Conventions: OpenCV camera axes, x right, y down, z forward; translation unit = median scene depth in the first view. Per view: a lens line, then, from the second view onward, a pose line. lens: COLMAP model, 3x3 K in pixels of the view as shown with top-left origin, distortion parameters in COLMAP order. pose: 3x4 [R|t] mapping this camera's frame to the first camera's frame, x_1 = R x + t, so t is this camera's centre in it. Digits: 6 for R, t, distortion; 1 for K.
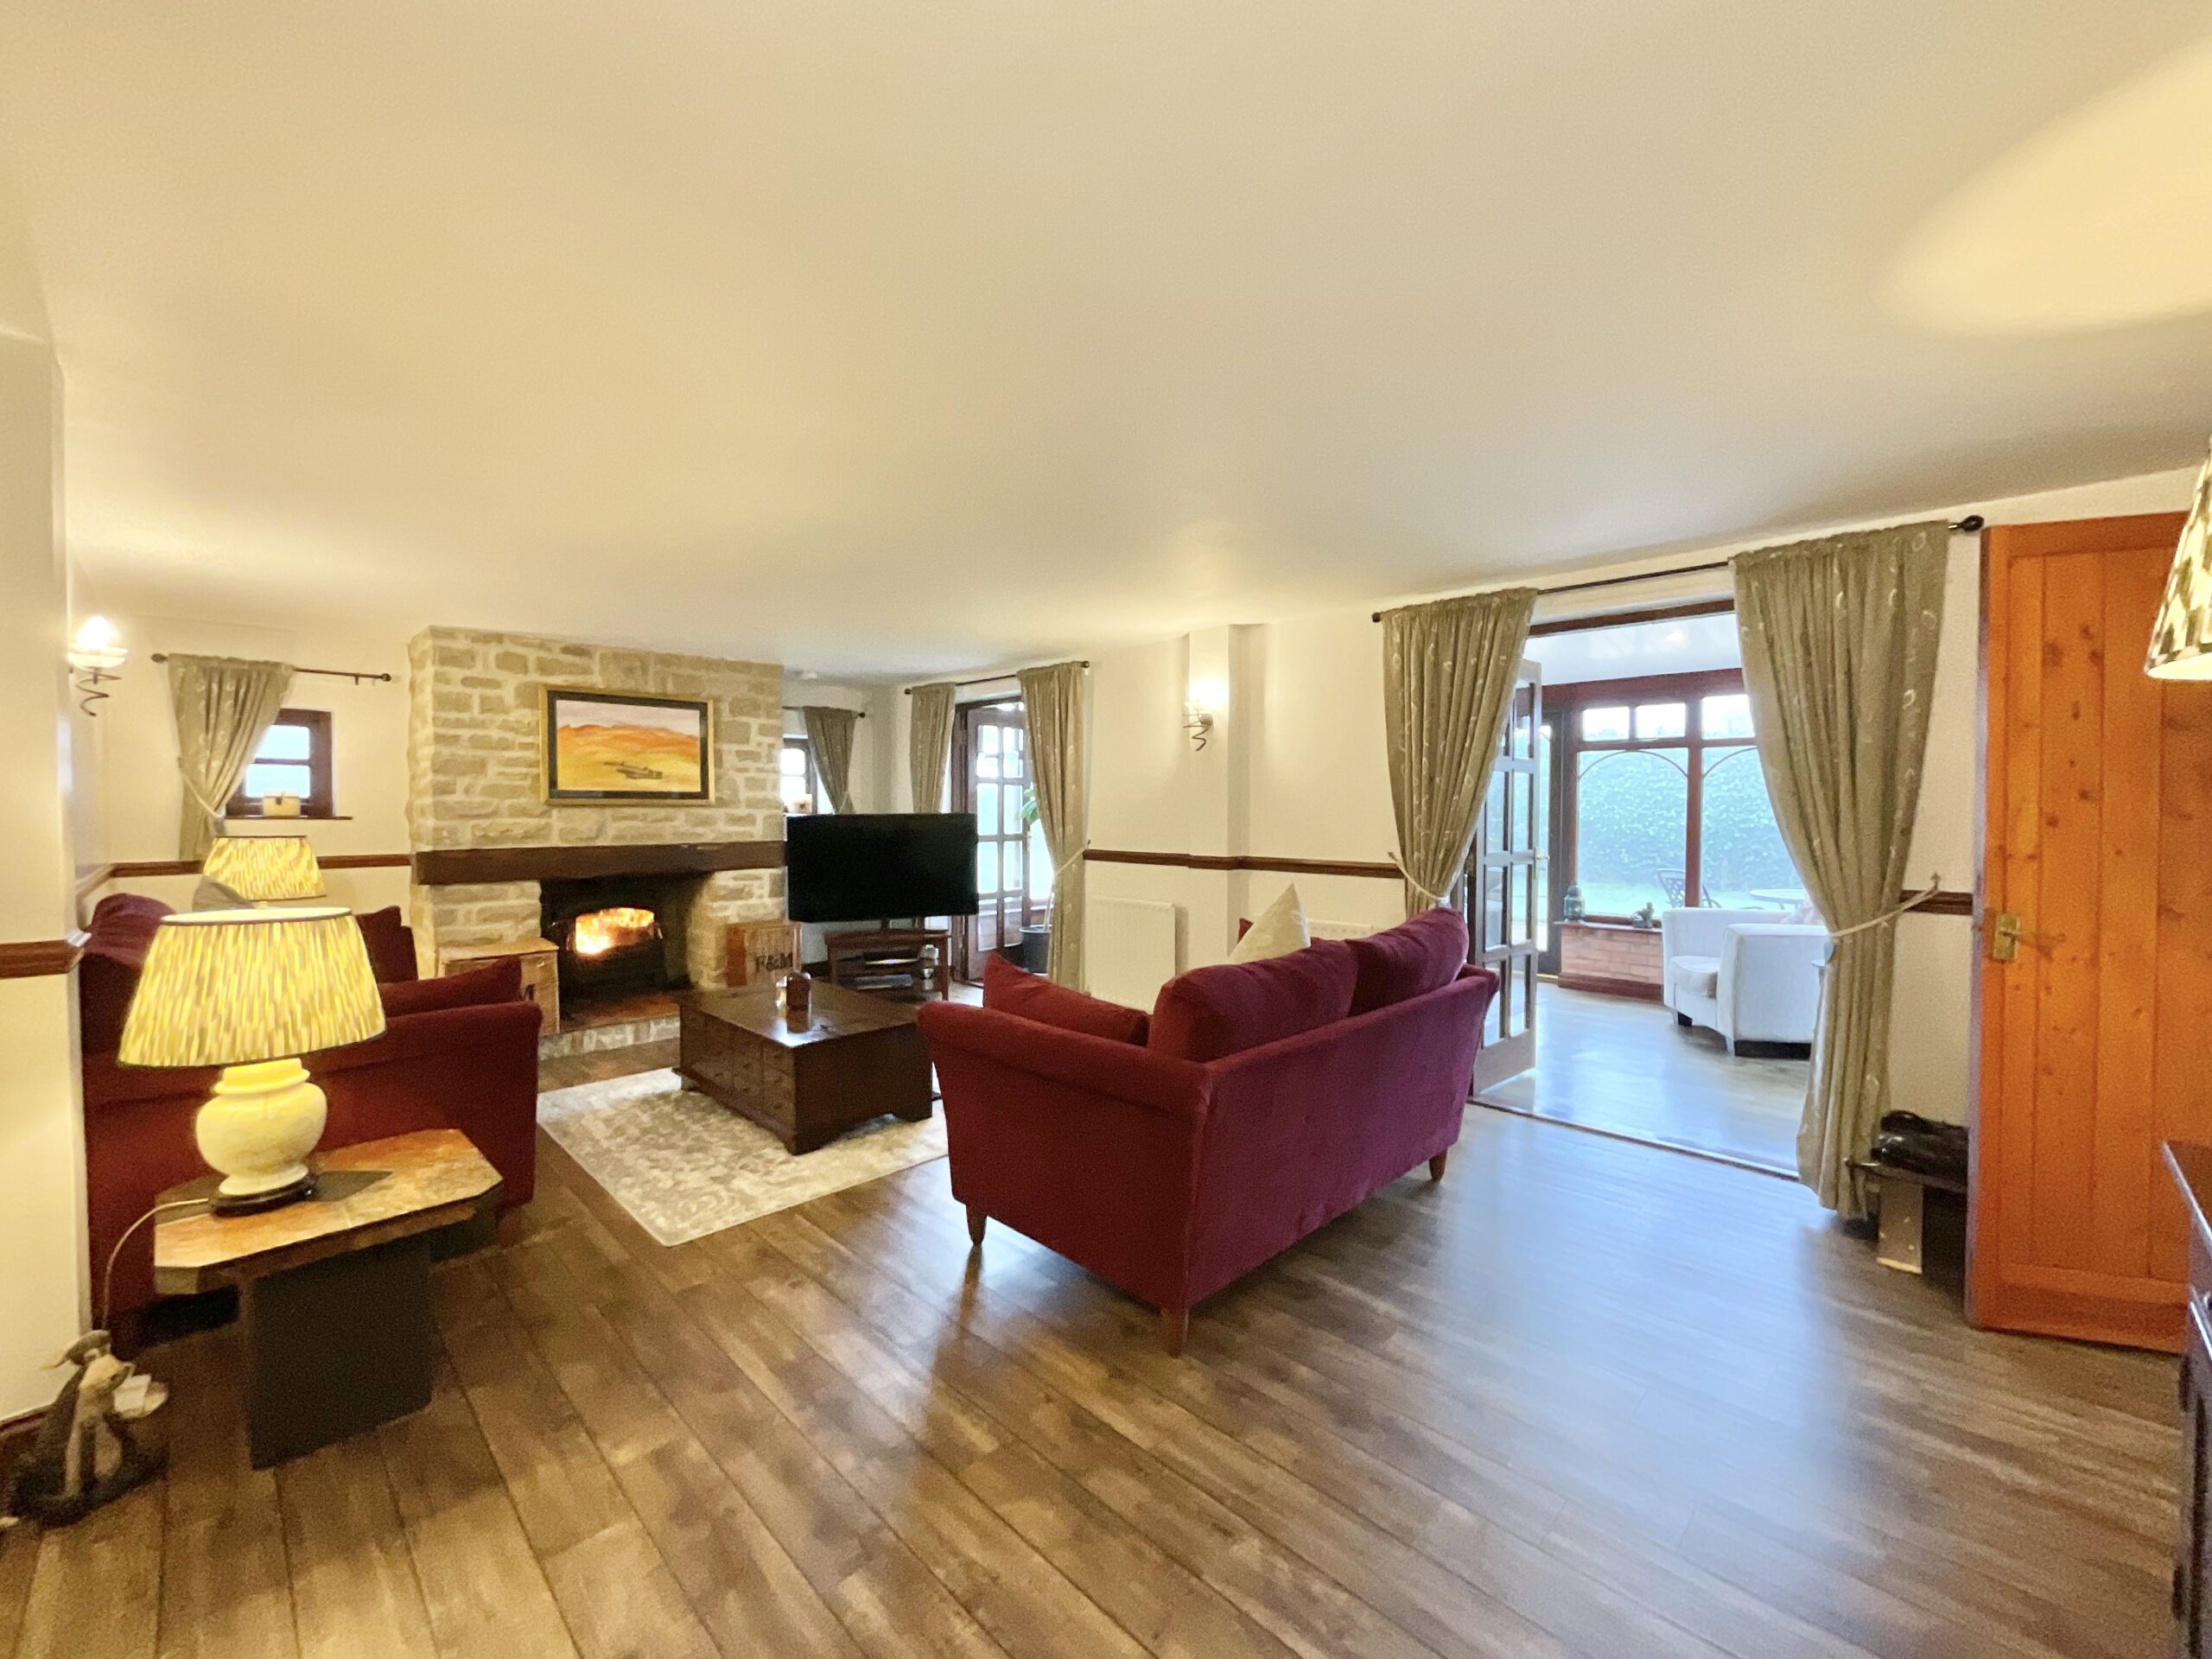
lens RADIAL K [[900.1, 0, 1099.0], [0, 900.1, 825.3], [0, 0, 1]] dist [-0.005231, 0.001941]
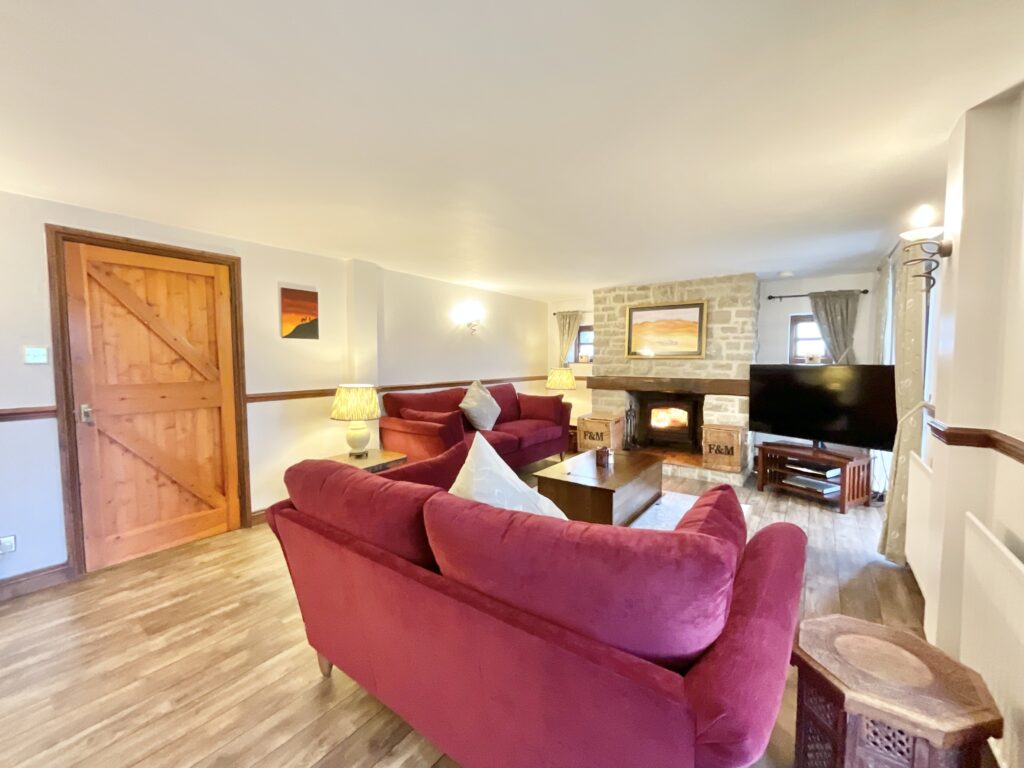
lens RADIAL K [[416.7, 0, 513.4], [0, 416.7, 382.7], [0, 0, 1]] dist [-0.005231, 0.001941]
pose [[0.147881, 0.058008, -0.987303, 0.378944], [-0.020738, 0.998241, 0.055544, -0.012600], [0.988788, 0.012261, 0.148824, 0.516963]]
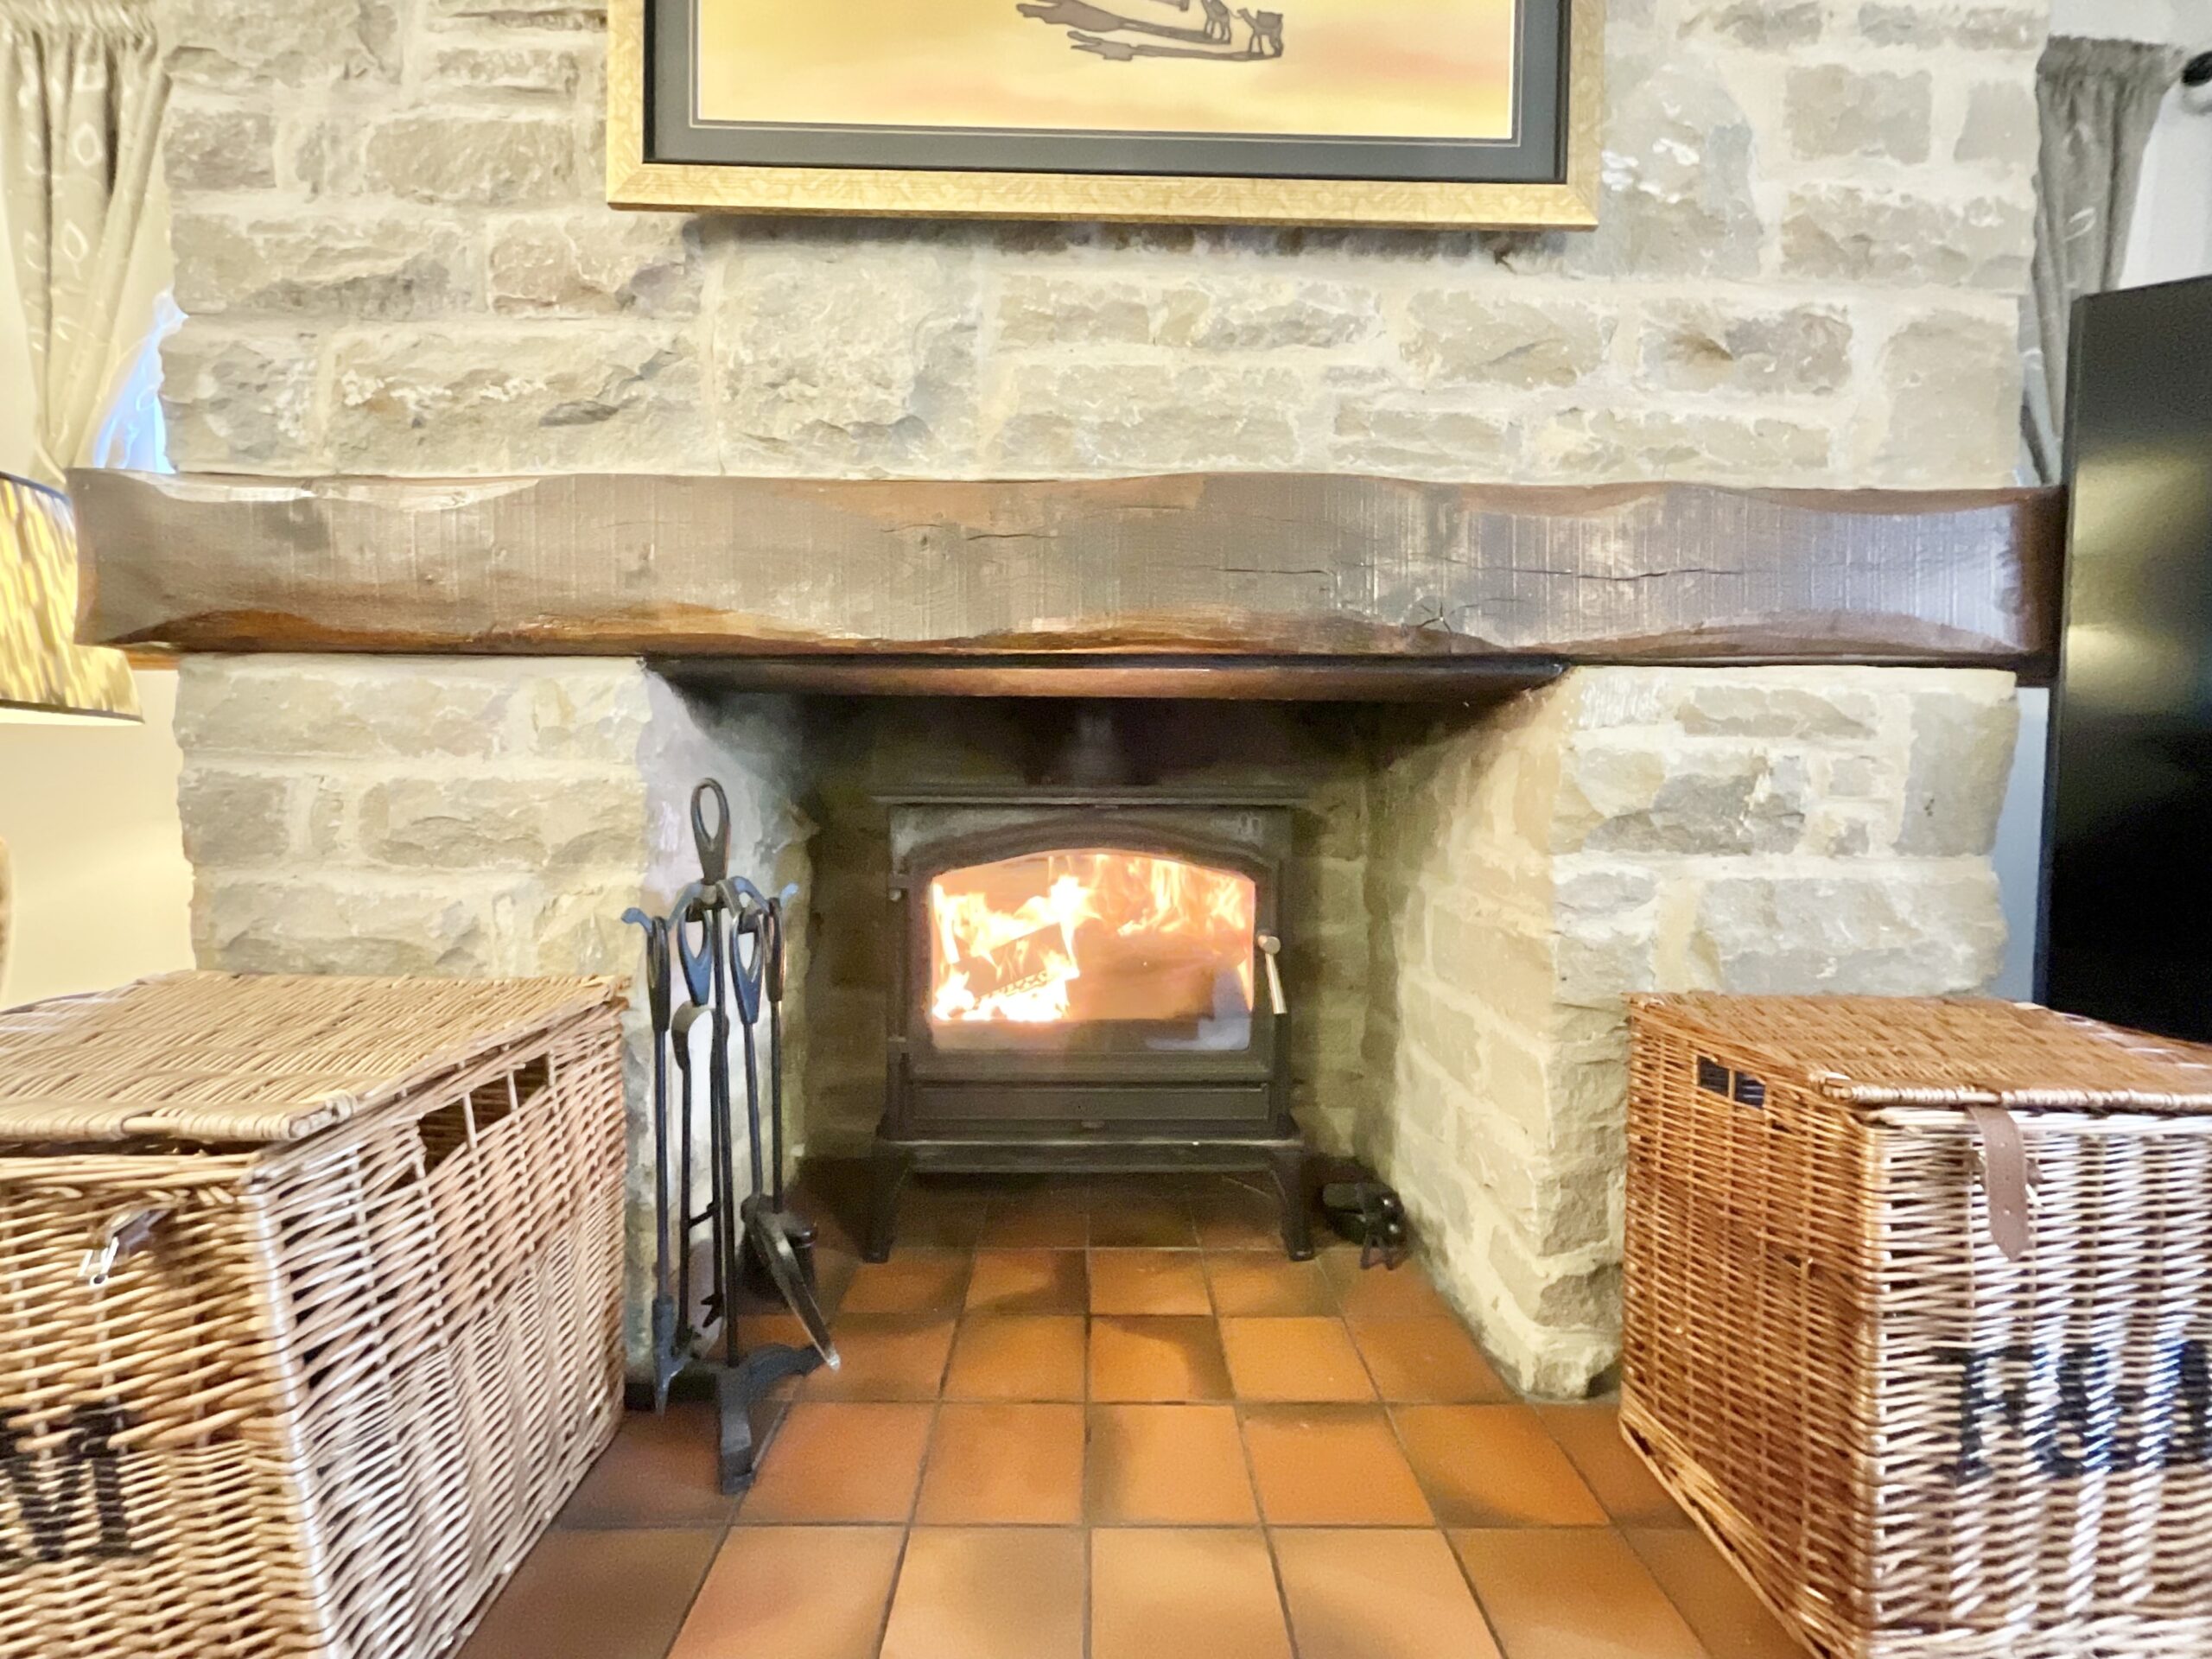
lens RADIAL K [[900.1, 0, 1106.4], [0, 900.1, 827.3], [0, 0, 1]] dist [-0.005231, 0.001941]
pose [[0.714238, 0.046392, -0.698363, -0.397607], [-0.023211, 0.998822, 0.042613, 0.080526], [0.699518, -0.014226, 0.714474, 0.878303]]
